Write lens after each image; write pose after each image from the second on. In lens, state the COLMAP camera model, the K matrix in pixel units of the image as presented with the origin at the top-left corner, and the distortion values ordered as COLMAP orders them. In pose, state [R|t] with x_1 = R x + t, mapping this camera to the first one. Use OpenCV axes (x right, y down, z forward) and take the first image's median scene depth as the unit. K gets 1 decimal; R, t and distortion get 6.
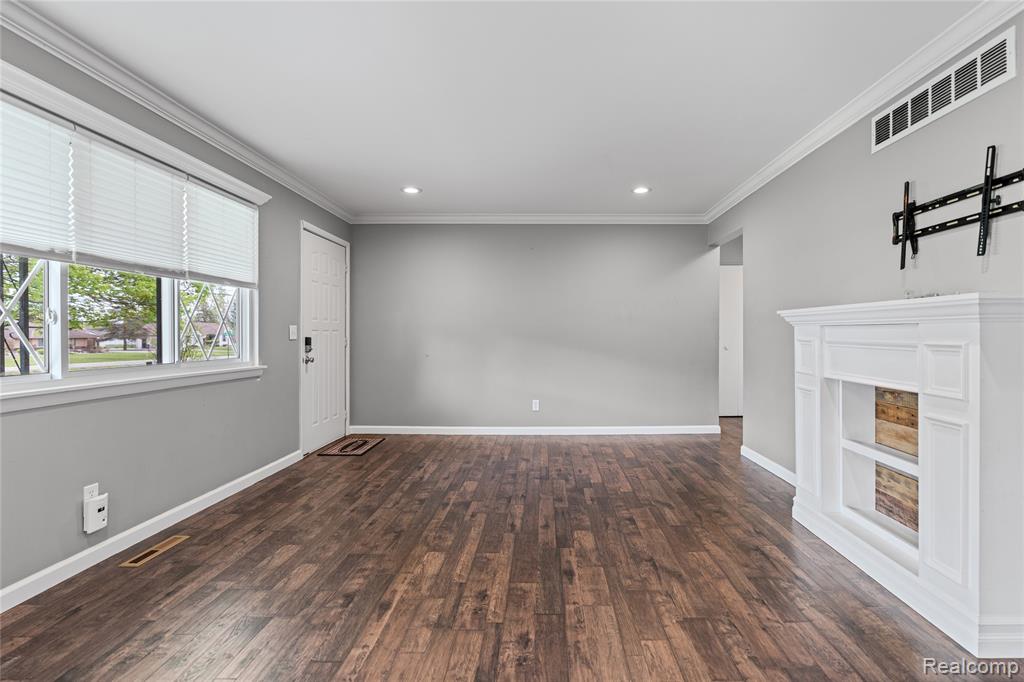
lens RADIAL K [[484.7, 0, 544.8], [0, 484.7, 342.6], [0, 0, 1]] dist [-0.003932, 0.000445]
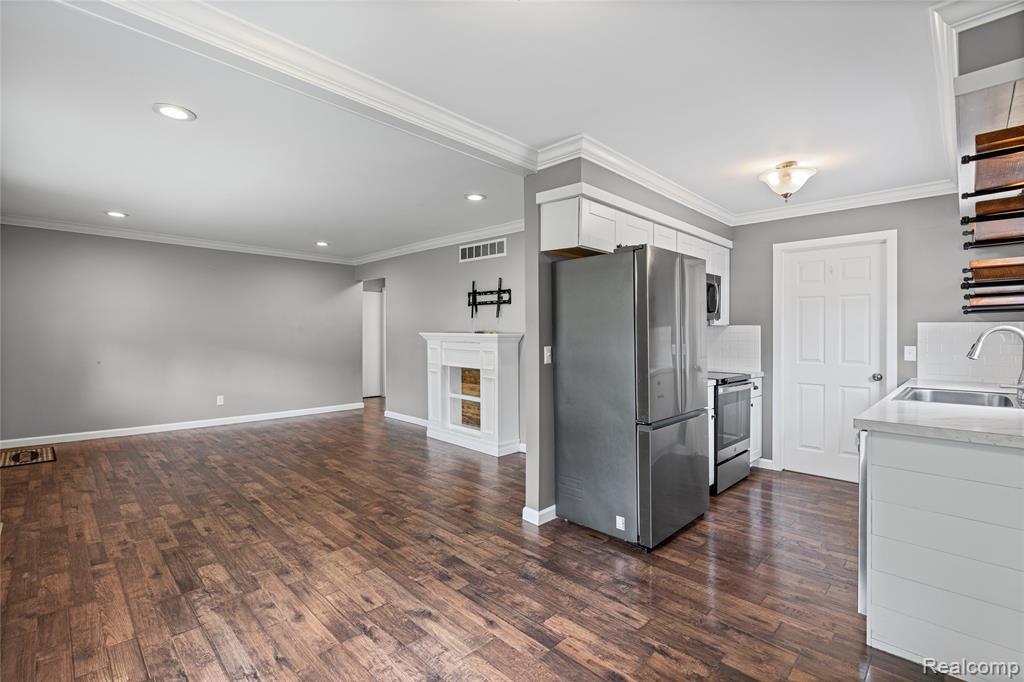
lens RADIAL K [[477.5, 0, 512.0], [0, 477.5, 341.0], [0, 0, 1]] dist [0.000458, 0.000343]
pose [[0.709495, -0.005314, 0.704690, -0.739033], [0.003585, 0.999986, 0.003931, -0.044921], [-0.704701, -0.000263, 0.709504, -0.763691]]
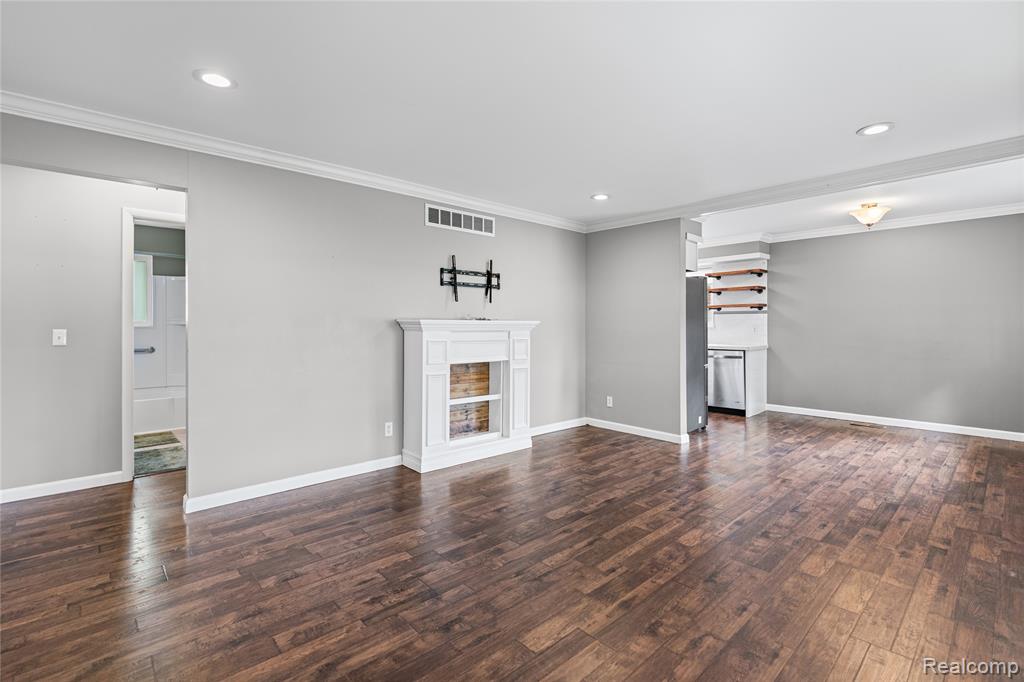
lens RADIAL K [[475.3, 0, 524.4], [0, 475.3, 320.4], [0, 0, 1]] dist [-0.026369, 0.004757]
pose [[-0.693658, 0.012370, 0.720199, -0.753340], [0.016611, 0.999861, -0.001175, -0.067467], [-0.720113, 0.011148, -0.693767, 2.017641]]
